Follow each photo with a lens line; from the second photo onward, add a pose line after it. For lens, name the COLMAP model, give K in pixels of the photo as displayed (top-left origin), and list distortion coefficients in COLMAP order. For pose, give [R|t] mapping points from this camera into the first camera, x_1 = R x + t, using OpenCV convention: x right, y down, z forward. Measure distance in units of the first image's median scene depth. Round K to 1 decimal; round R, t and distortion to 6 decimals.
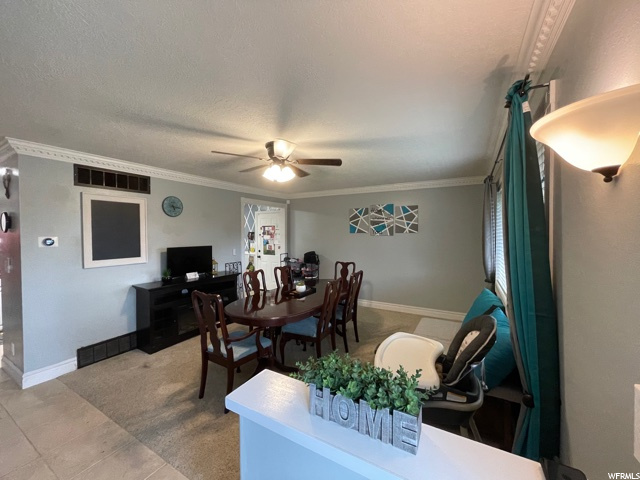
lens RADIAL K [[258.0, 0, 320.0], [0, 258.0, 240.0], [0, 0, 1]] dist [-0.000782, -0.000060]
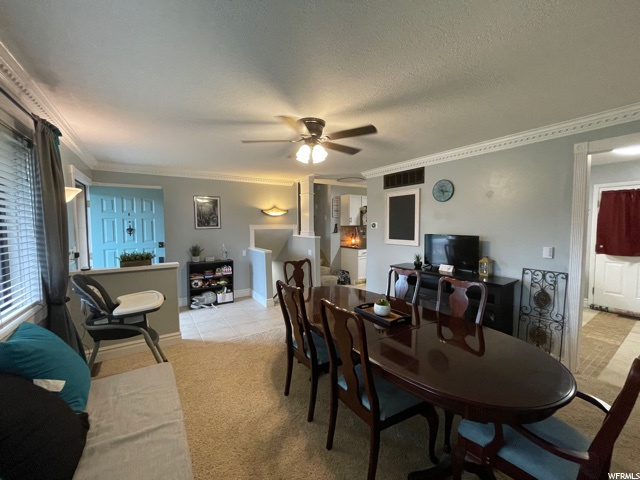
lens RADIAL K [[258.0, 0, 320.0], [0, 258.0, 240.0], [0, 0, 1]] dist [-0.000782, -0.000060]
pose [[-0.450006, 0.062013, -0.890870, 0.520685], [-0.018791, 0.996708, 0.078872, -0.019098], [0.892828, 0.052233, -0.447359, 1.133228]]
